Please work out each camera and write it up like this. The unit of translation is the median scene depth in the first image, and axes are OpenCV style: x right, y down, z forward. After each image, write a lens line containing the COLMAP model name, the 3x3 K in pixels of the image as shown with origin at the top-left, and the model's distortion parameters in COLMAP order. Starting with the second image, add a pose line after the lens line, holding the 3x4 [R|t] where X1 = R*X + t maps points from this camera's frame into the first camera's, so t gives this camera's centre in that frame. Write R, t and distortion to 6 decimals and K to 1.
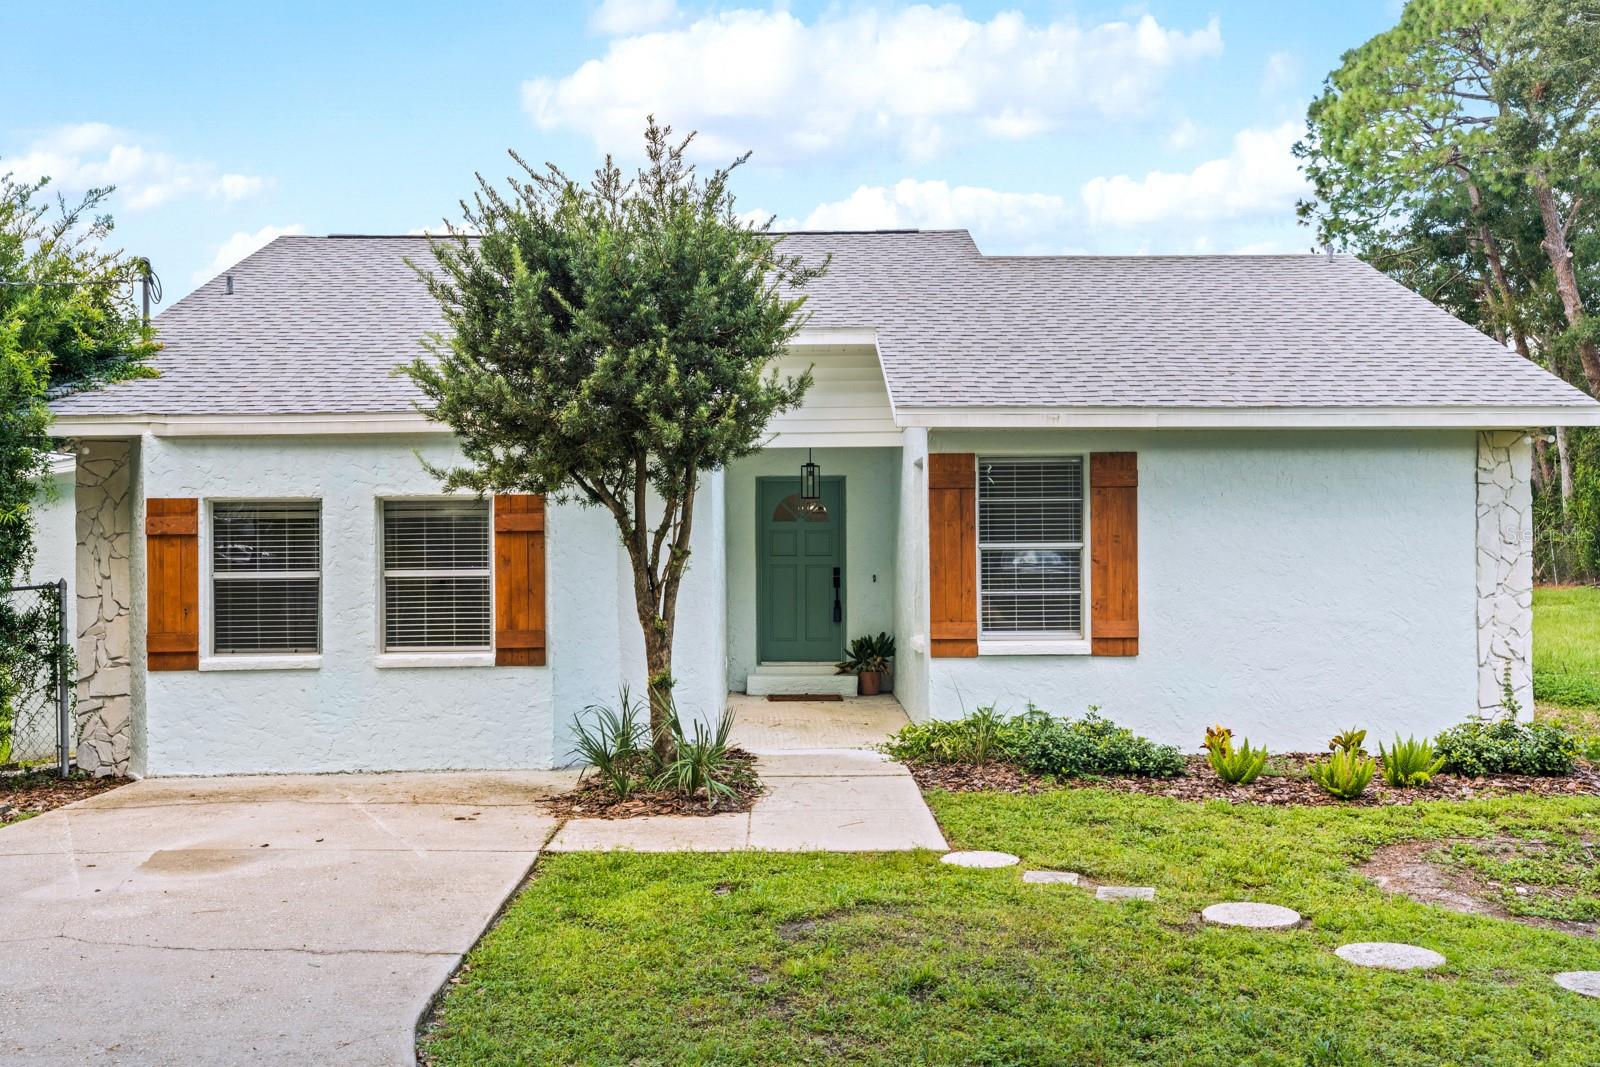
lens RADIAL K [[1462.4, 0, 800.0], [0, 1462.4, 533.5], [0, 0, 1]] dist [-0.002999, 0.000609]
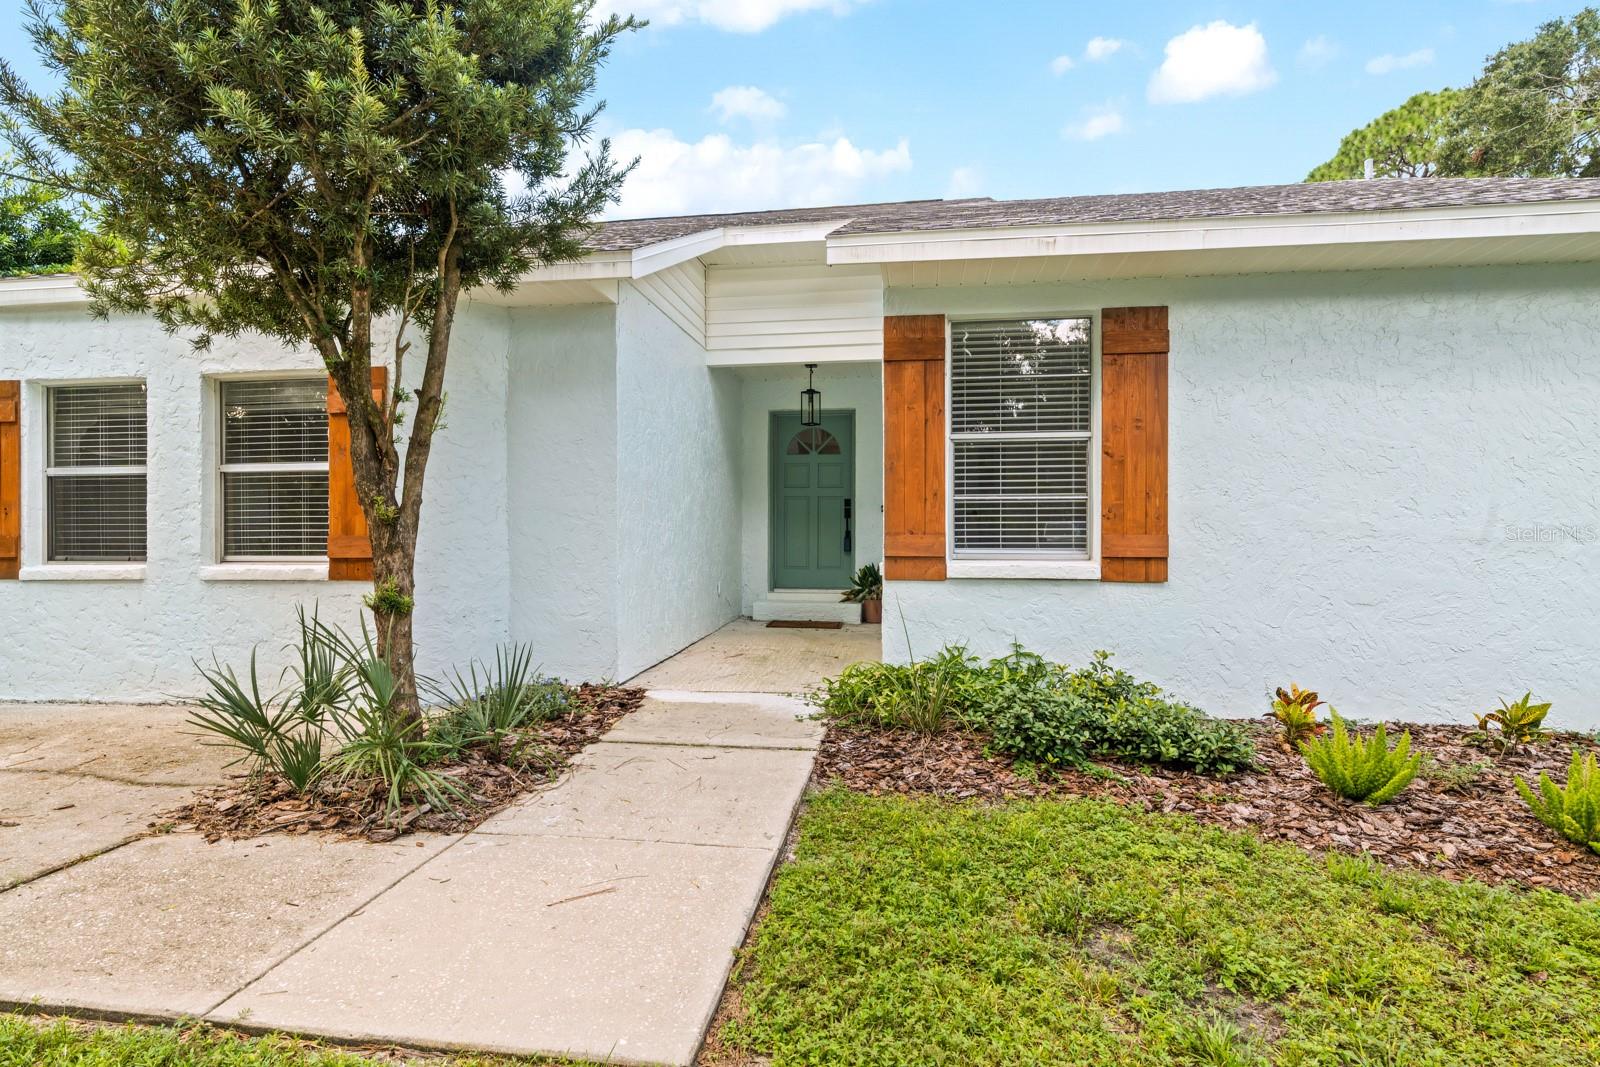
lens RADIAL K [[832.1, 0, 800.0], [0, 832.1, 533.5], [0, 0, 1]] dist [-0.005736, 0.000476]
pose [[0.987601, 0.007340, -0.156815, 0.114774], [-0.005437, 0.999906, 0.012561, 0.055124], [0.156892, -0.011553, 0.987548, 0.560935]]
